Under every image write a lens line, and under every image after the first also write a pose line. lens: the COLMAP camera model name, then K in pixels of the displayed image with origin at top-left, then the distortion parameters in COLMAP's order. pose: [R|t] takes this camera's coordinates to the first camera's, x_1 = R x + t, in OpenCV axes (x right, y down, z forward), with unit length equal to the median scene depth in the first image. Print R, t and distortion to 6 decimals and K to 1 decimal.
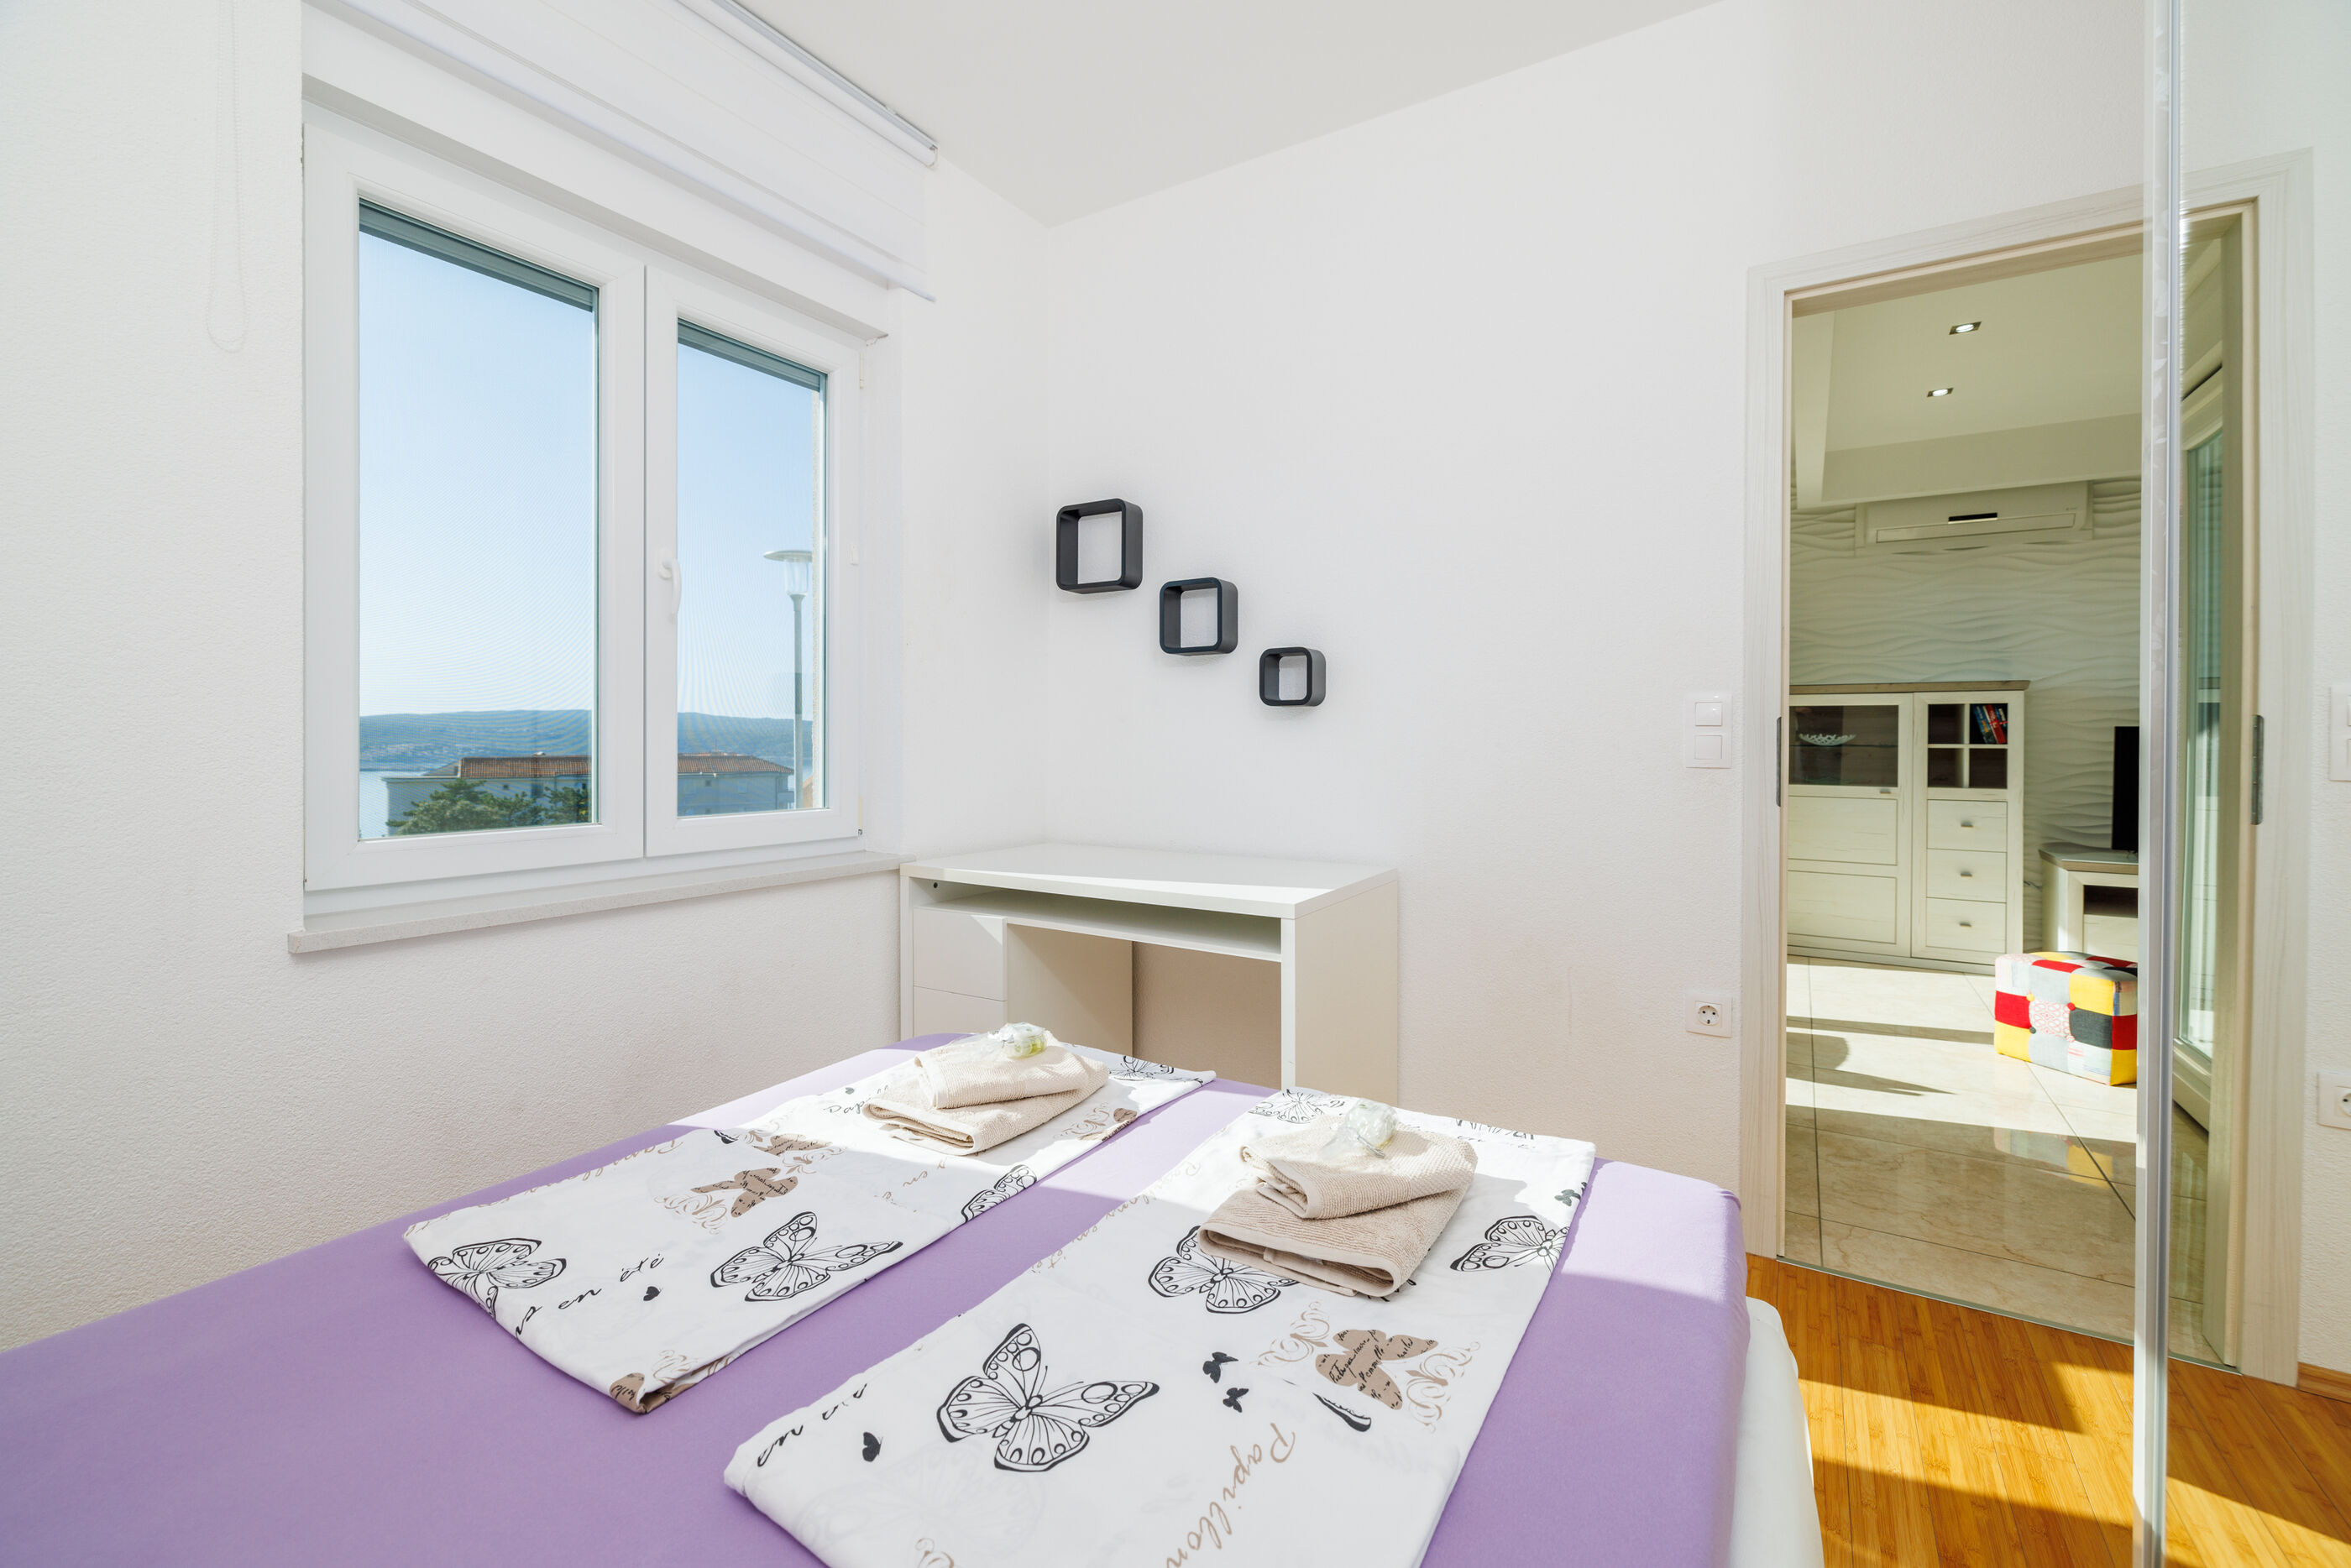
lens RADIAL K [[991.8, 0, 1172.3], [0, 991.8, 741.9], [0, 0, 1]] dist [0.000064, 0.000002]
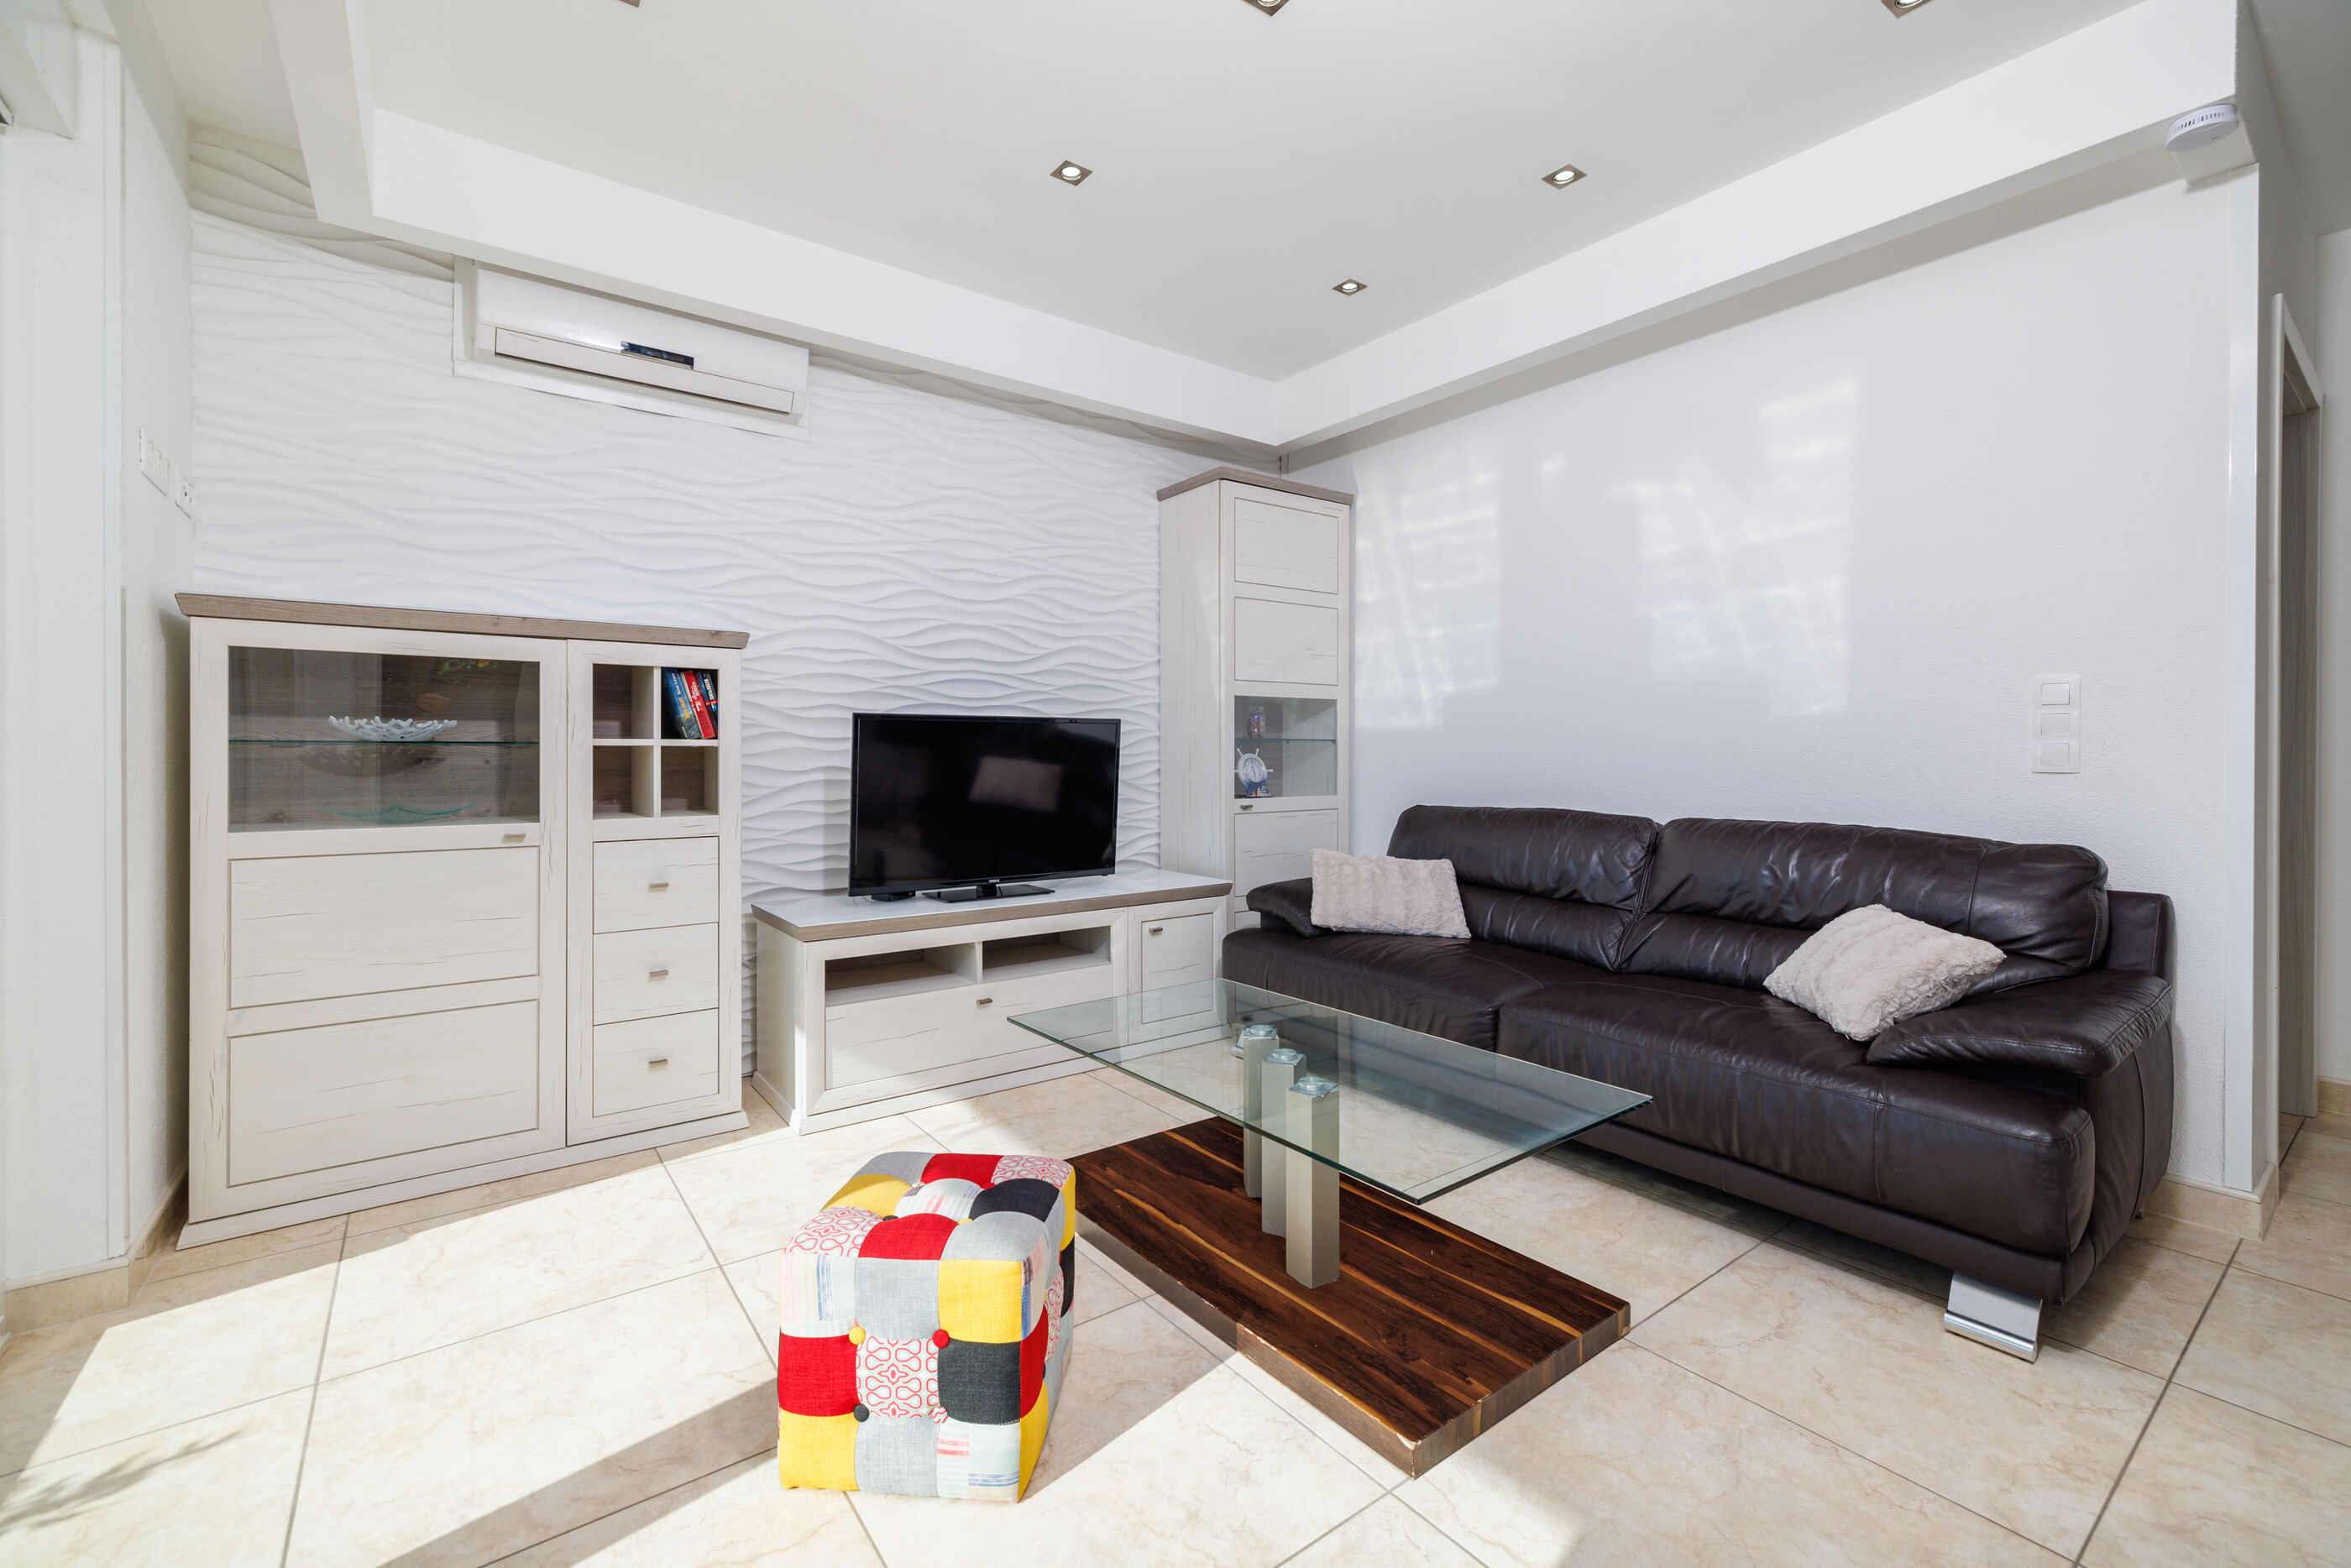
lens RADIAL K [[991.8, 0, 1178.7], [0, 991.8, 757.1], [0, 0, 1]] dist [0.000064, 0.000002]
pose [[0.356741, -0.006546, 0.934180, 0.529846], [0.005095, 0.999974, 0.005062, 0.016001], [-0.934189, 0.002954, 0.356765, 0.727869]]
